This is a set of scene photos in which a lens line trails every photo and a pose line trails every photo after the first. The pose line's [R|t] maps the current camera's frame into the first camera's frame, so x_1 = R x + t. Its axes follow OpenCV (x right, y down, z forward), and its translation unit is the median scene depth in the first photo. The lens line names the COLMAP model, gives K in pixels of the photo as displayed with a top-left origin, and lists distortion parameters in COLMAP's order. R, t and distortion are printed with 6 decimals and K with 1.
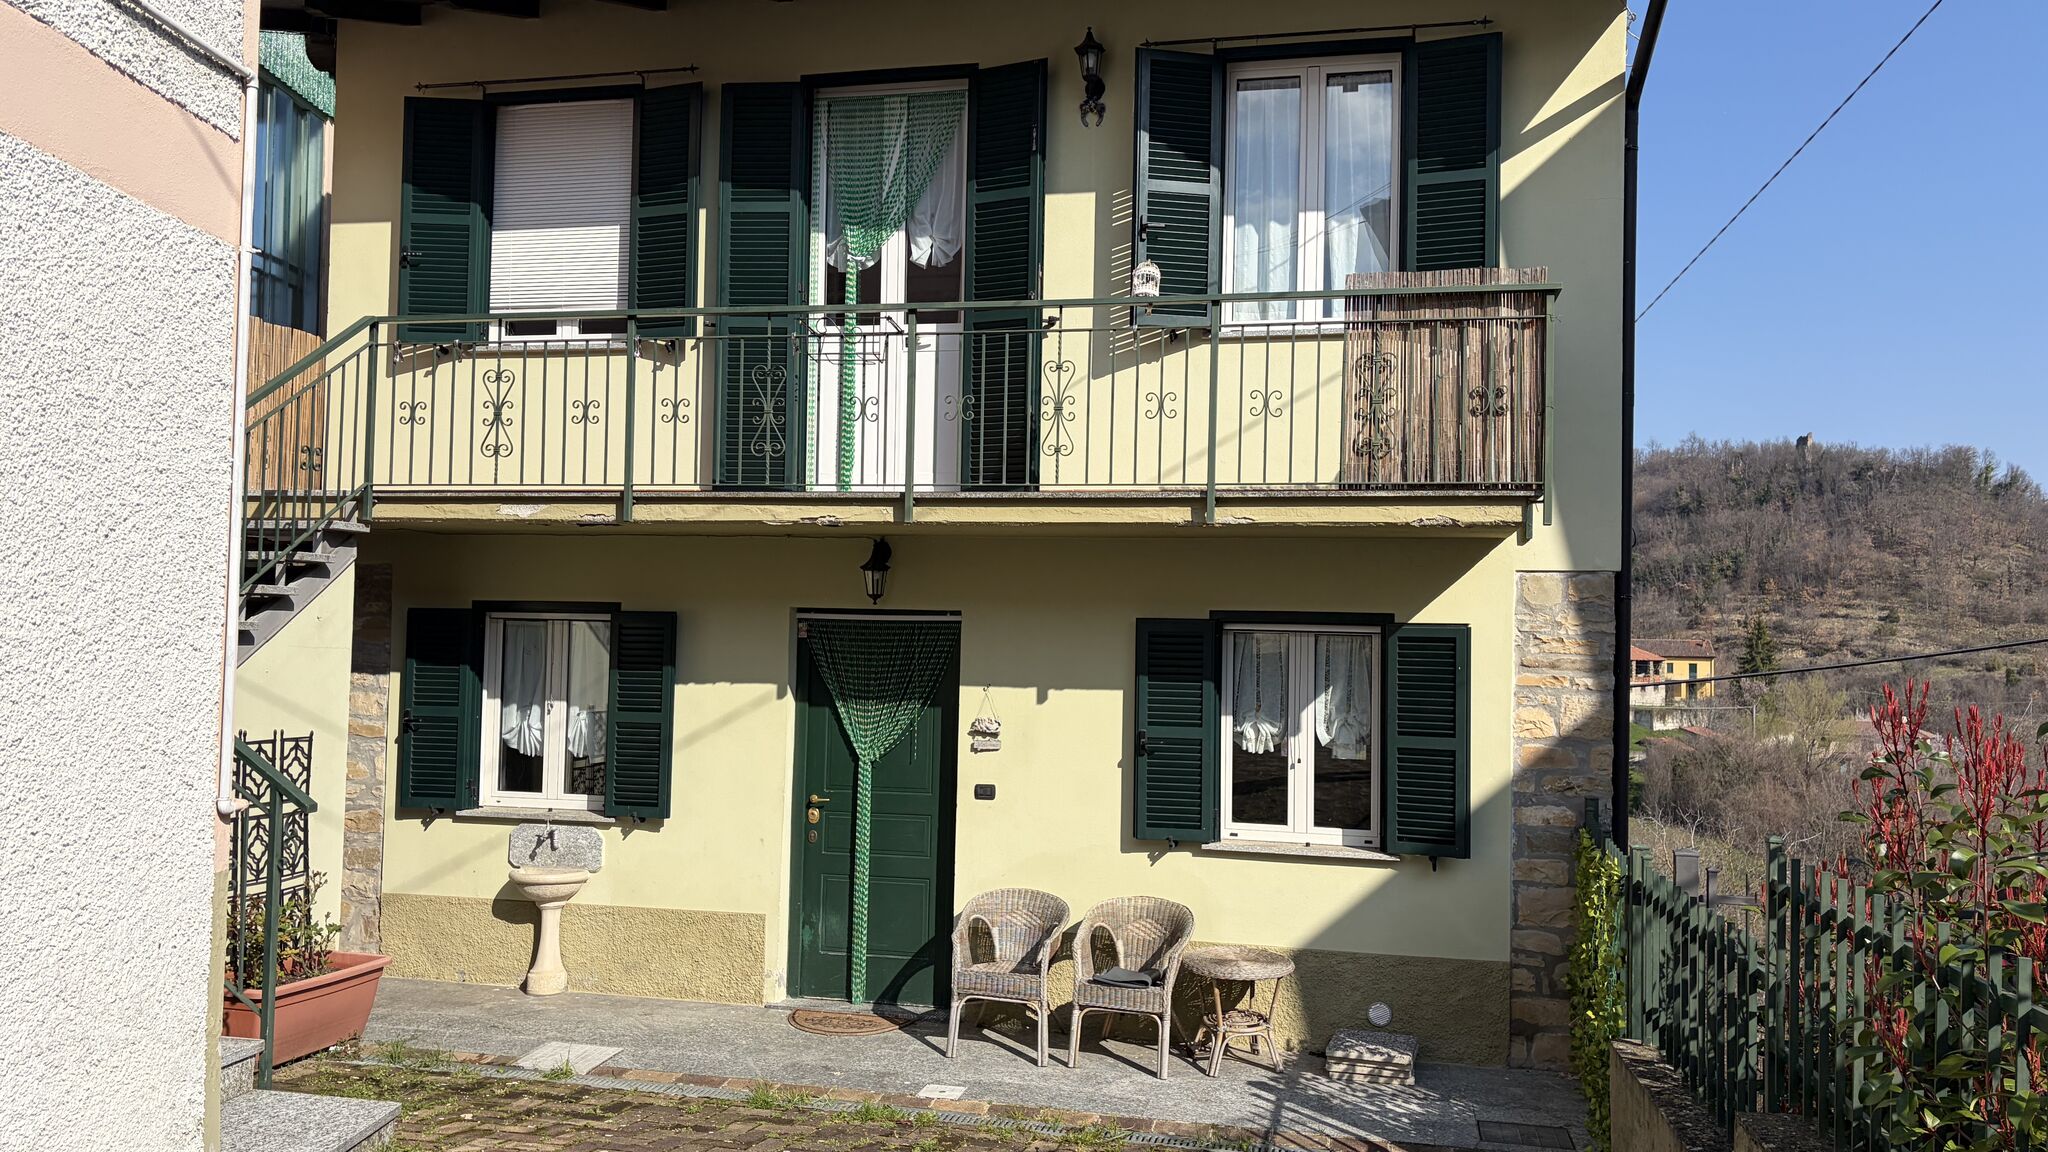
lens RADIAL K [[1517.5, 0, 1016.6], [0, 1517.5, 595.2], [0, 0, 1]] dist [0.046982, -0.050029]
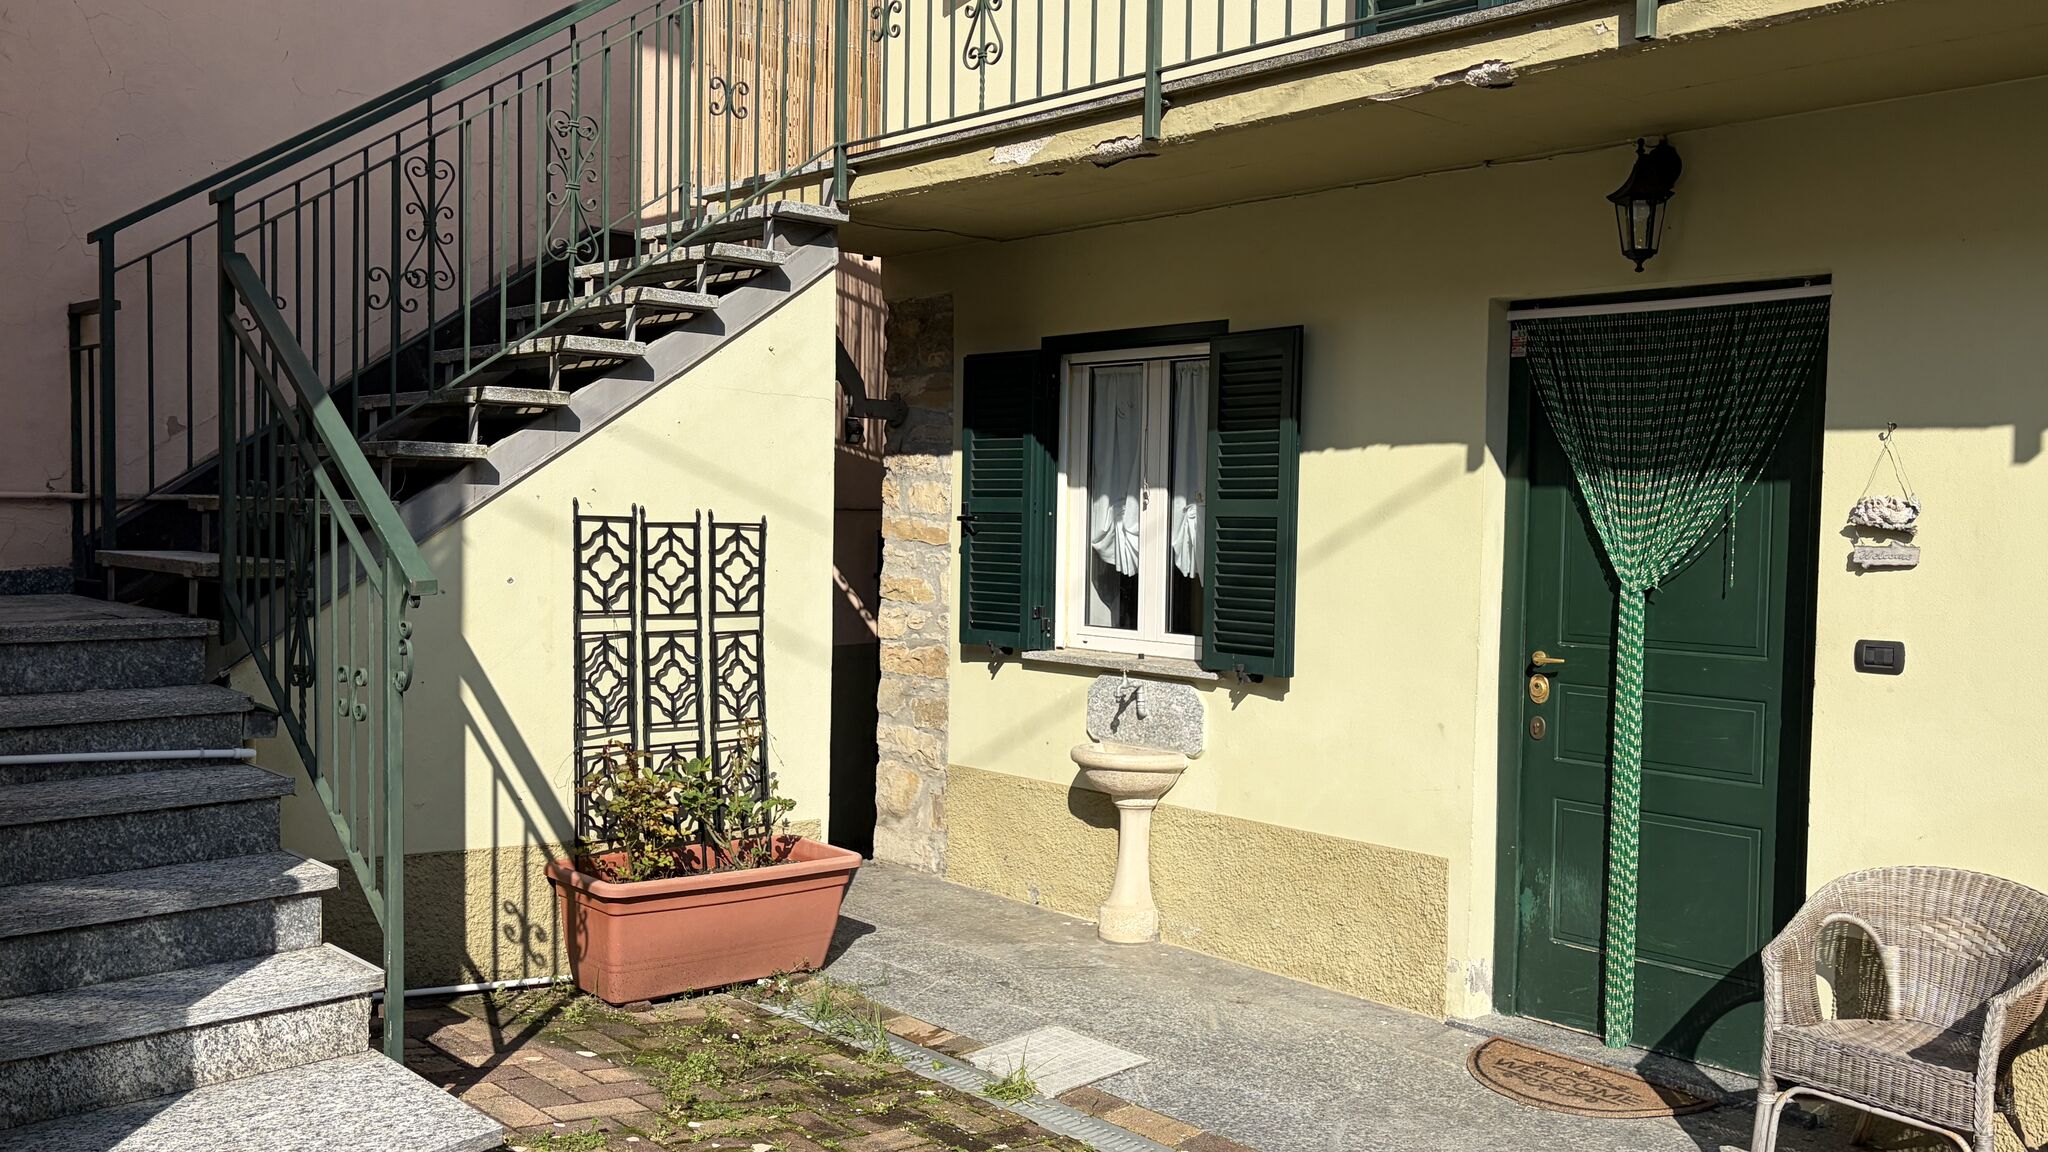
lens RADIAL K [[1697.8, 0, 1018.8], [0, 1697.8, 589.4], [0, 0, 1]] dist [0.058104, -0.049617]
pose [[0.824359, 0.024176, -0.565550, 0.058646], [0.015668, 0.997730, 0.065489, 0.069851], [0.565850, -0.062848, 0.822110, 0.416317]]
